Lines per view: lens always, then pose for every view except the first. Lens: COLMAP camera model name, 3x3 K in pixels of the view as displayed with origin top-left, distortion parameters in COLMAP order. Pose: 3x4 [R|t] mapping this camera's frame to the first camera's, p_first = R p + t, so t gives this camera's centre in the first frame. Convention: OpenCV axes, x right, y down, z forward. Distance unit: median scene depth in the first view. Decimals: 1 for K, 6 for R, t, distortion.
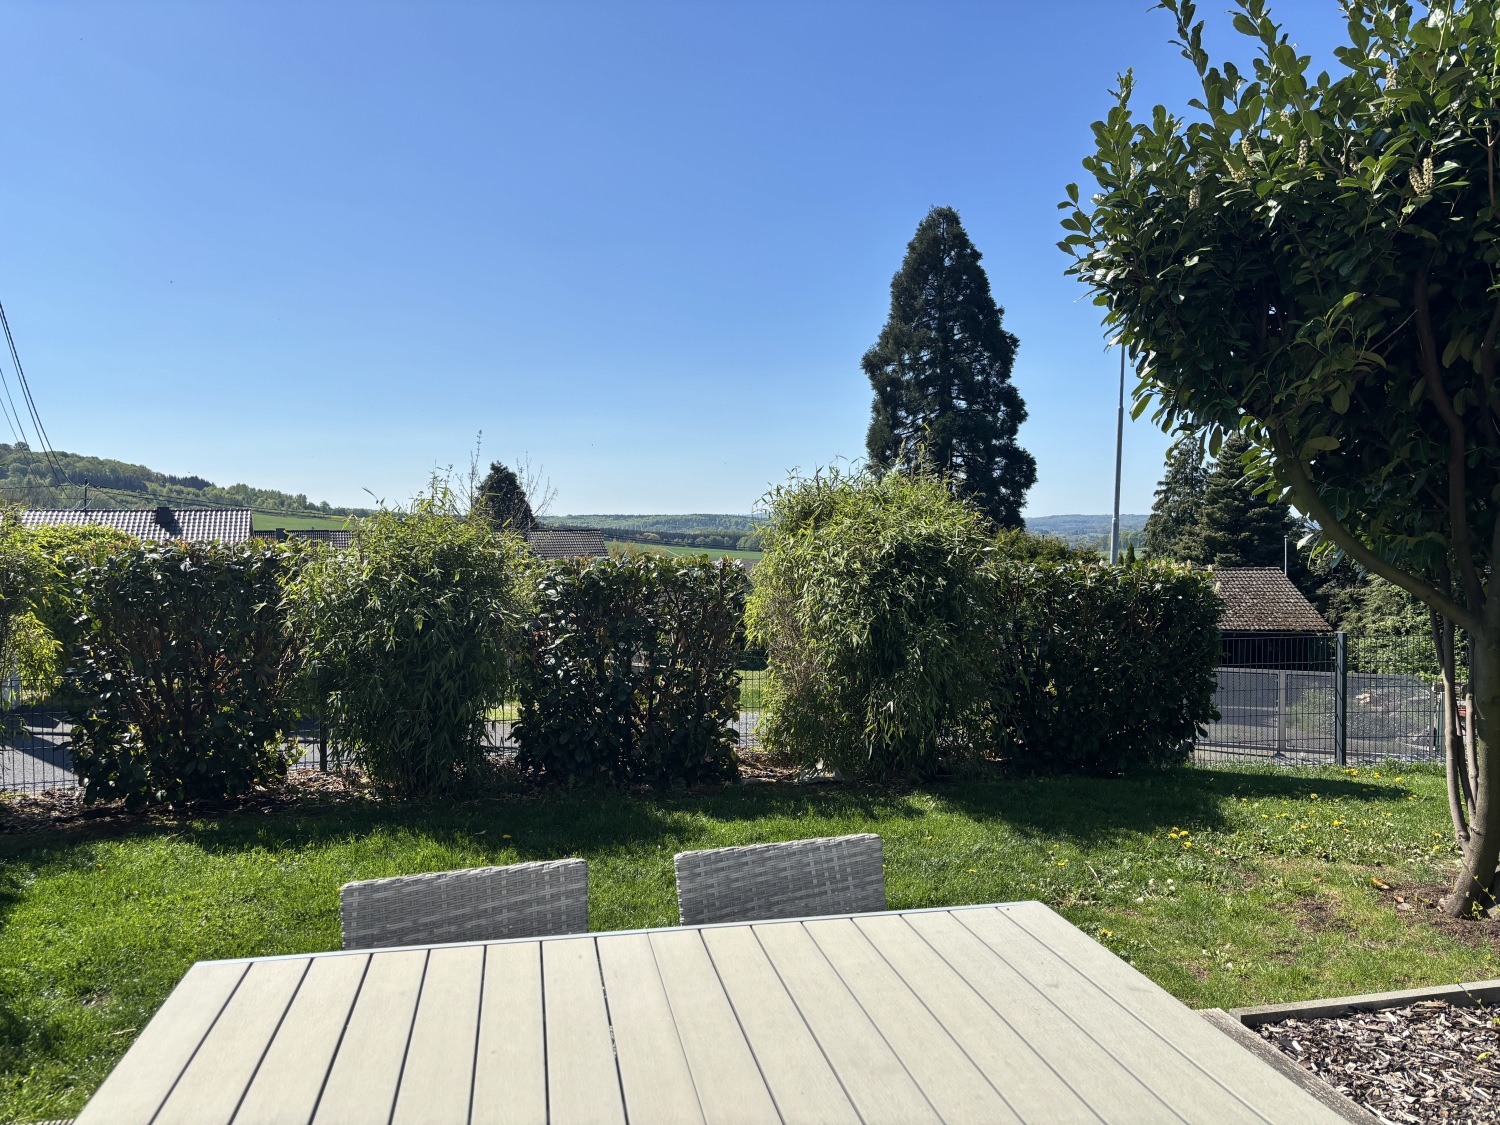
lens RADIAL K [[1129.5, 0, 747.1], [0, 1129.5, 563.7], [0, 0, 1]] dist [0.049033, -0.037591]
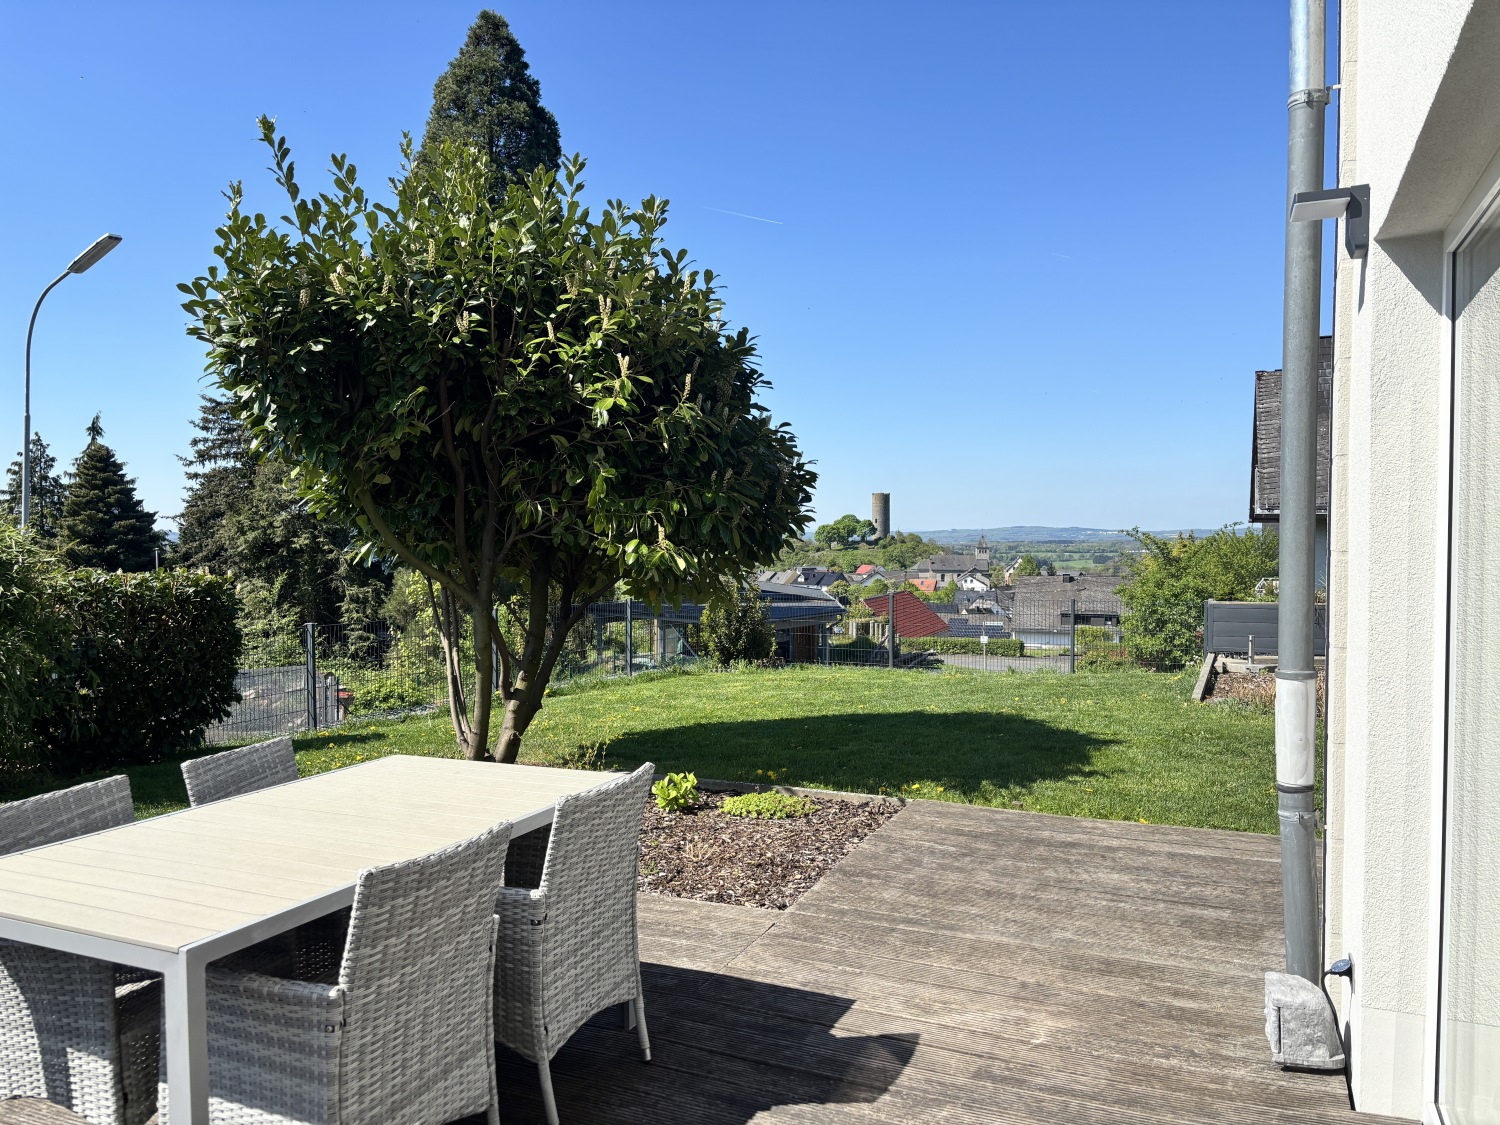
lens RADIAL K [[1129.5, 0, 740.4], [0, 1129.5, 559.5], [0, 0, 1]] dist [0.049033, -0.037591]
pose [[0.590954, -0.018038, 0.806503, -0.382223], [0.030130, 0.999546, 0.000278, 0.008677], [-0.806142, 0.024136, 0.591229, -0.206099]]
